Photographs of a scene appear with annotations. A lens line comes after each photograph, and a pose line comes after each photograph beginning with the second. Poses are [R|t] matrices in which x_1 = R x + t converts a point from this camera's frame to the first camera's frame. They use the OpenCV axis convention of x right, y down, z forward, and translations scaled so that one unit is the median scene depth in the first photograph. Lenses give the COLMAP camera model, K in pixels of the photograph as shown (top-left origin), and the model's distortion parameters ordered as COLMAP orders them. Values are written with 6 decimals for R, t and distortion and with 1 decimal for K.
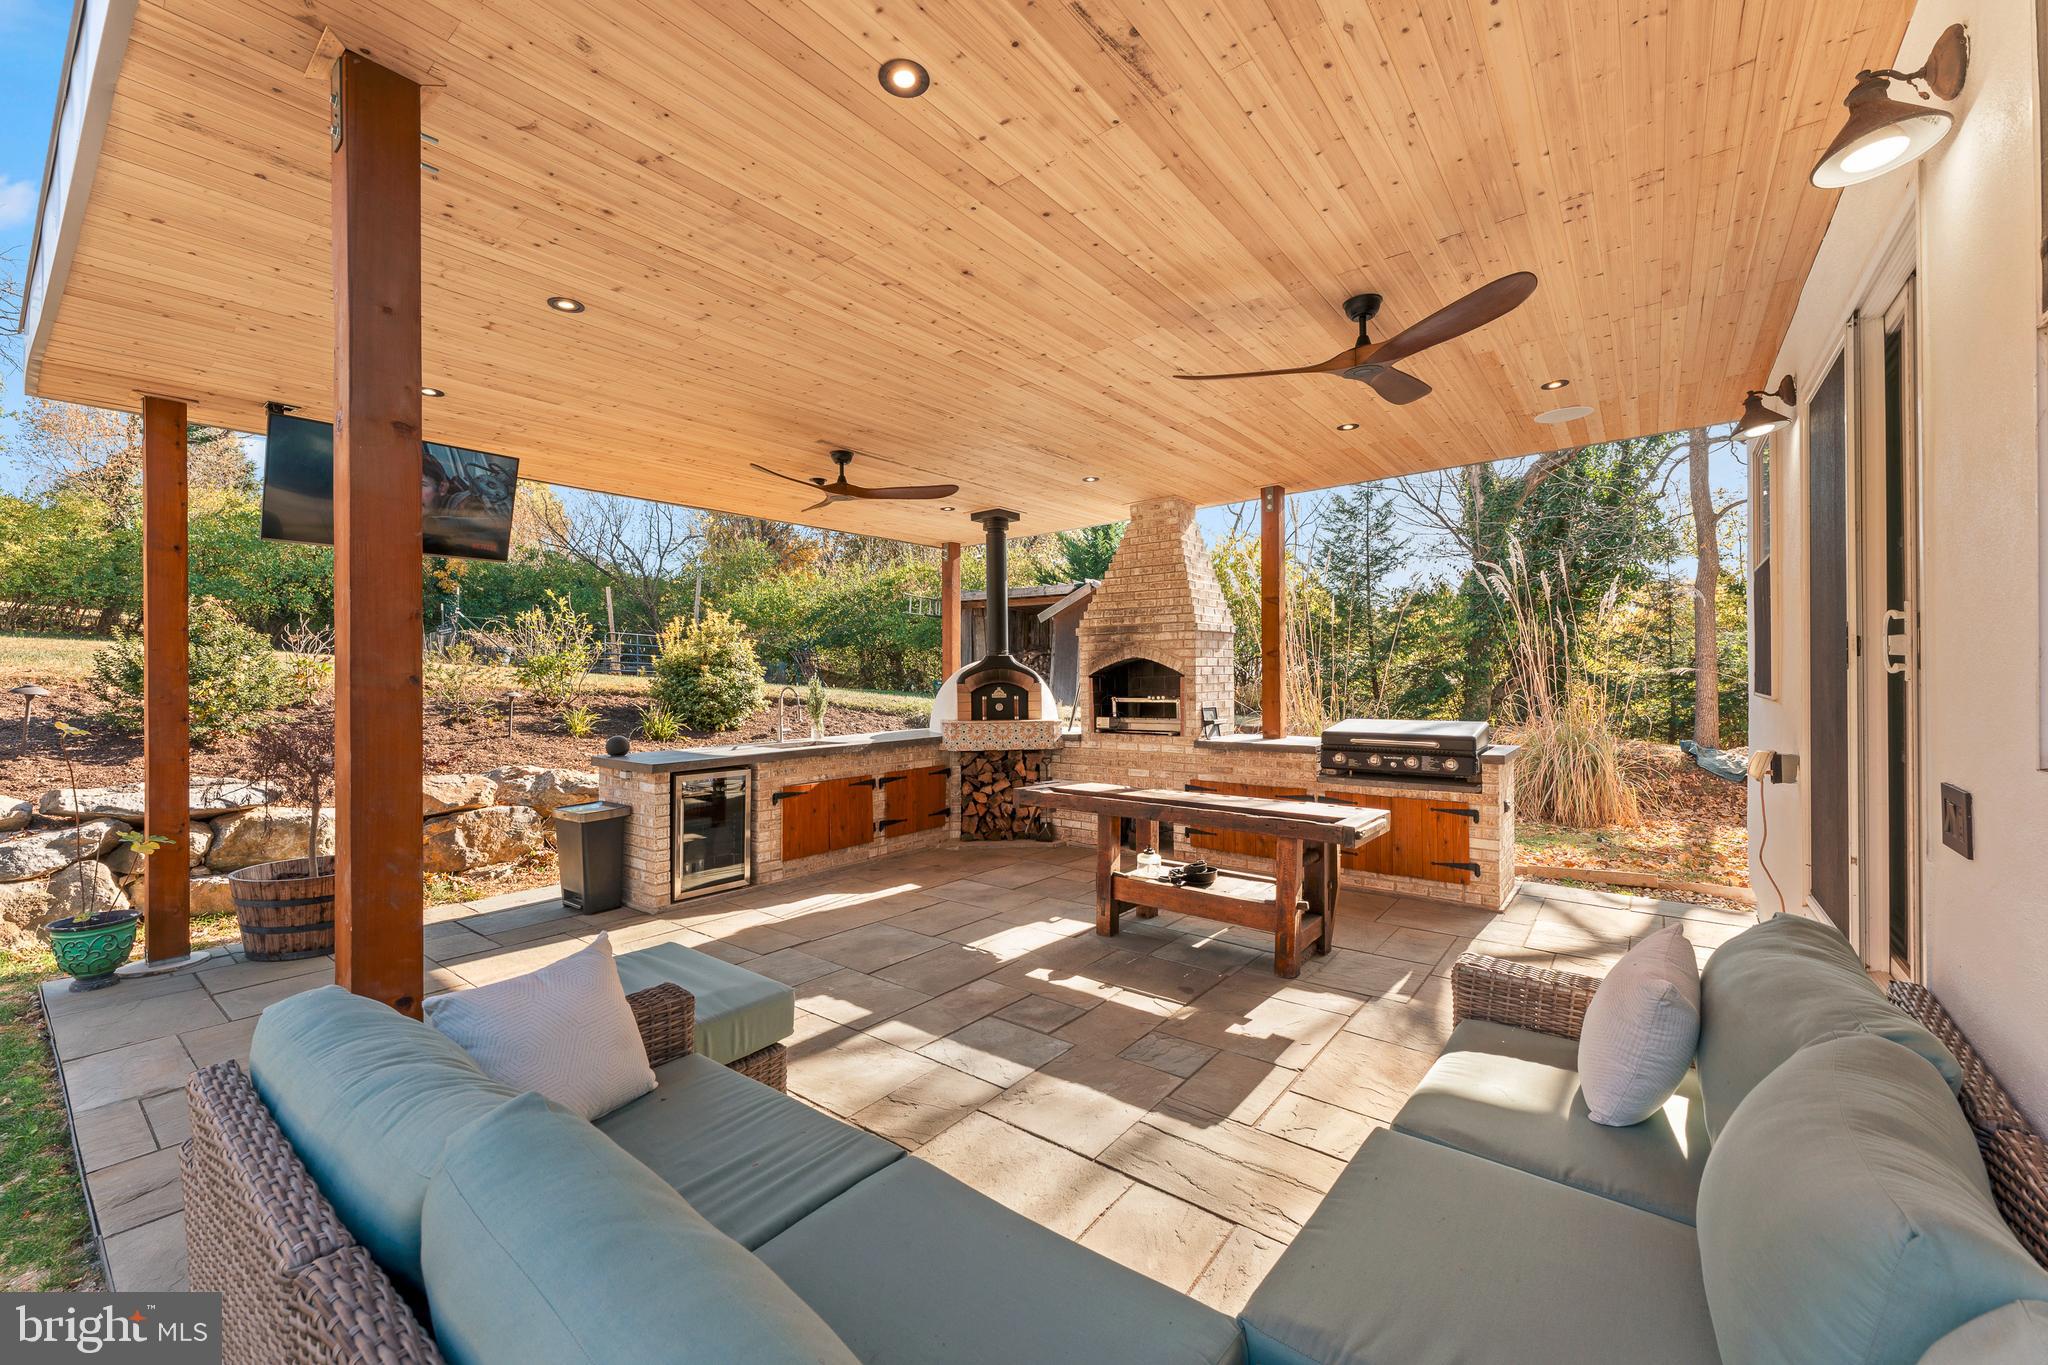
lens RADIAL K [[829.4, 0, 1031.5], [0, 829.4, 676.2], [0, 0, 1]] dist [0.005263, -0.001426]
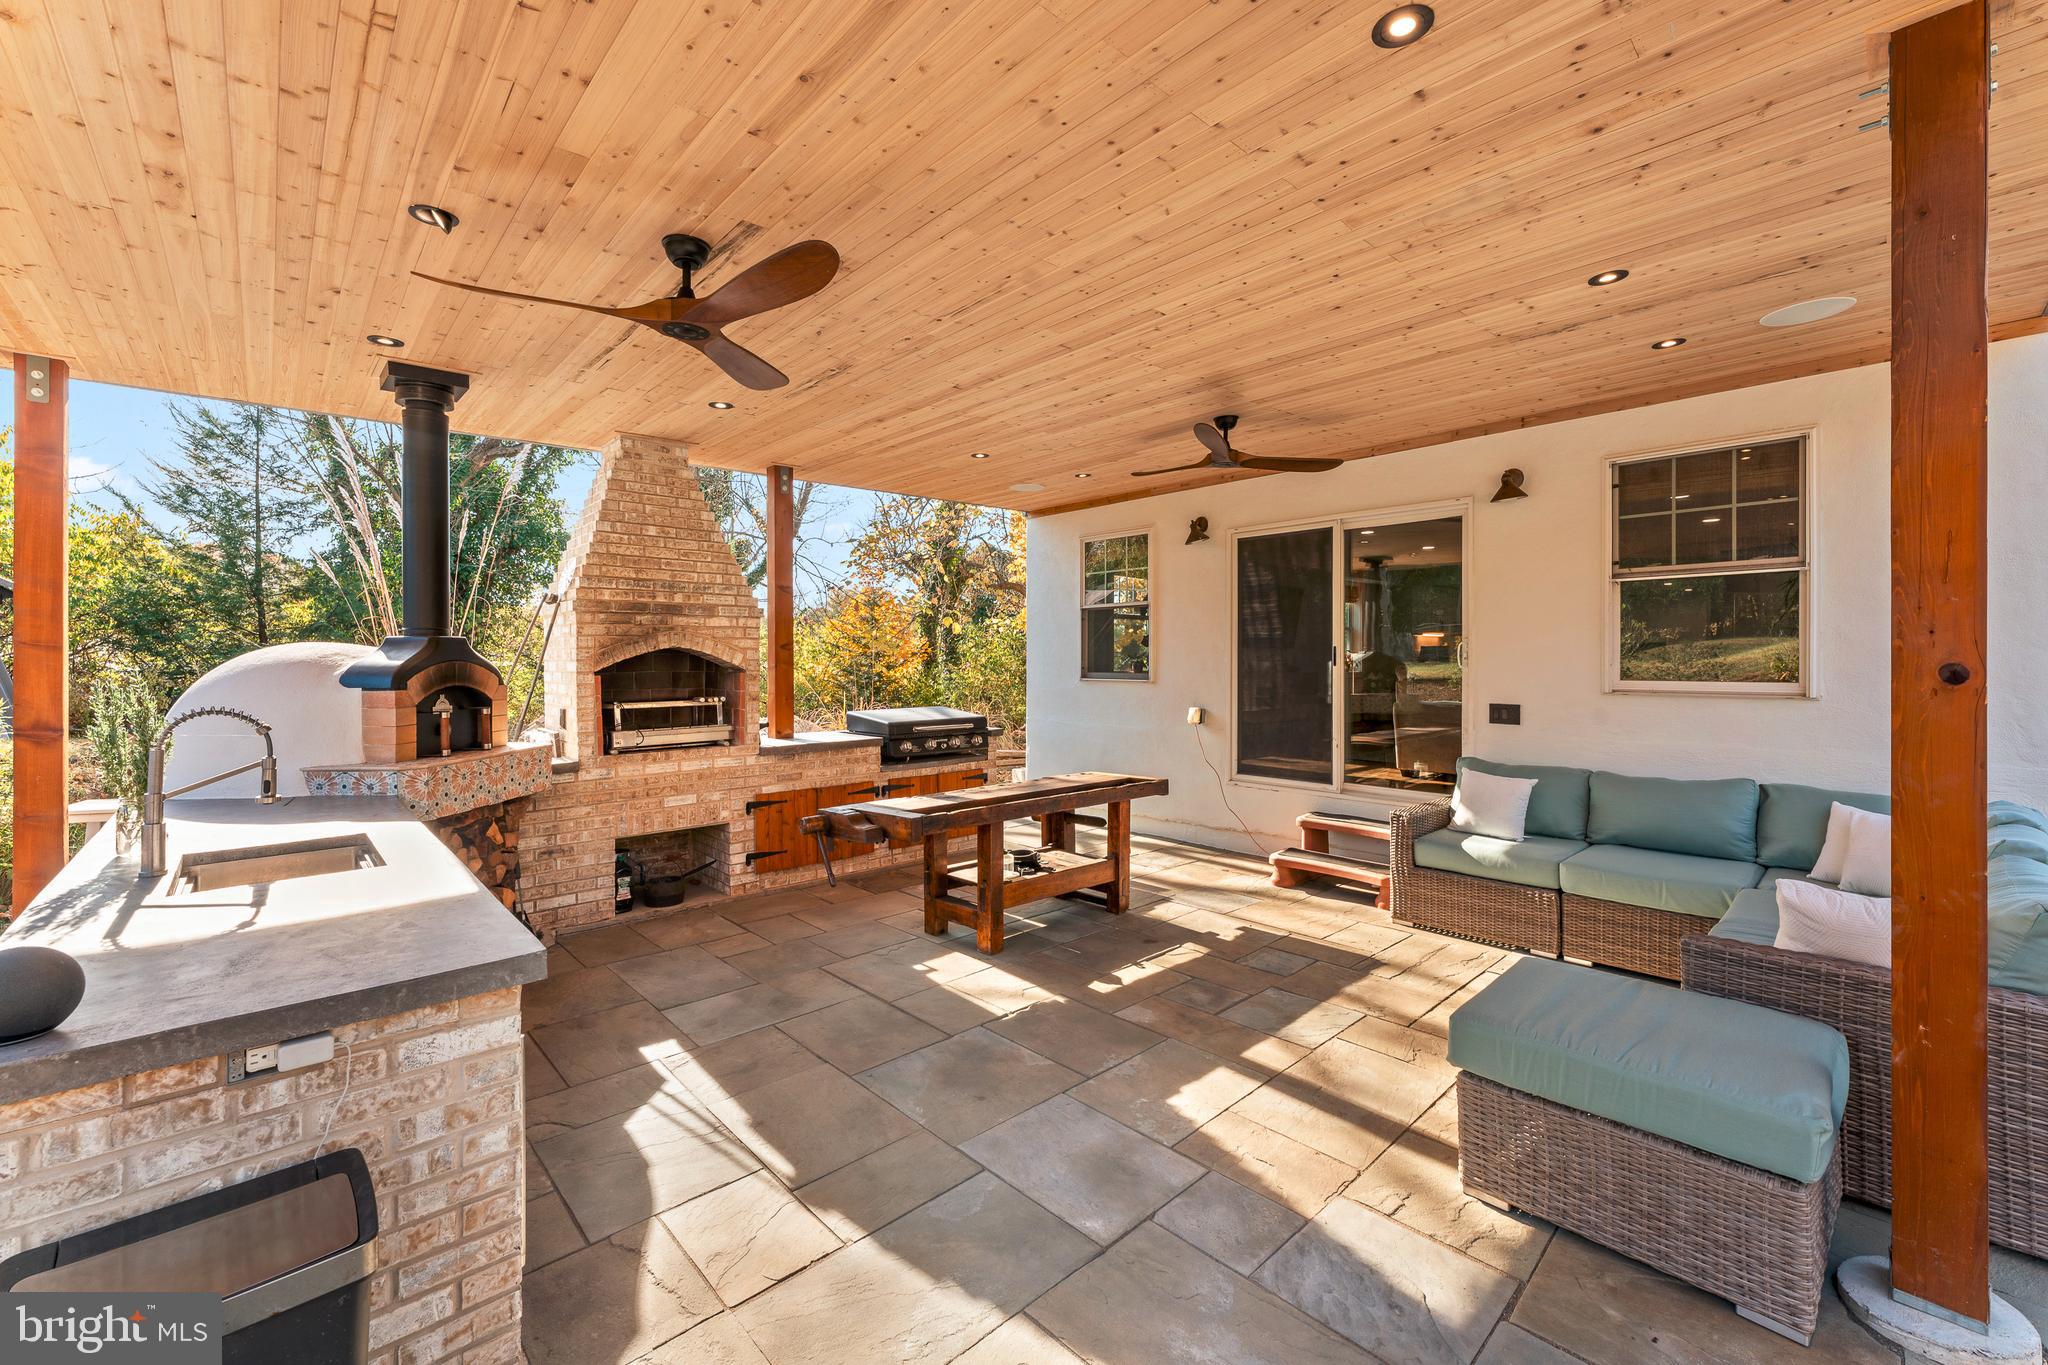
lens RADIAL K [[829.4, 0, 1035.2], [0, 829.4, 667.1], [0, 0, 1]] dist [0.005263, -0.001426]
pose [[0.145108, -0.001572, 0.989415, -0.718848], [0.004450, 0.999990, 0.000936, -0.005036], [-0.989406, 0.004267, 0.145113, 0.721954]]
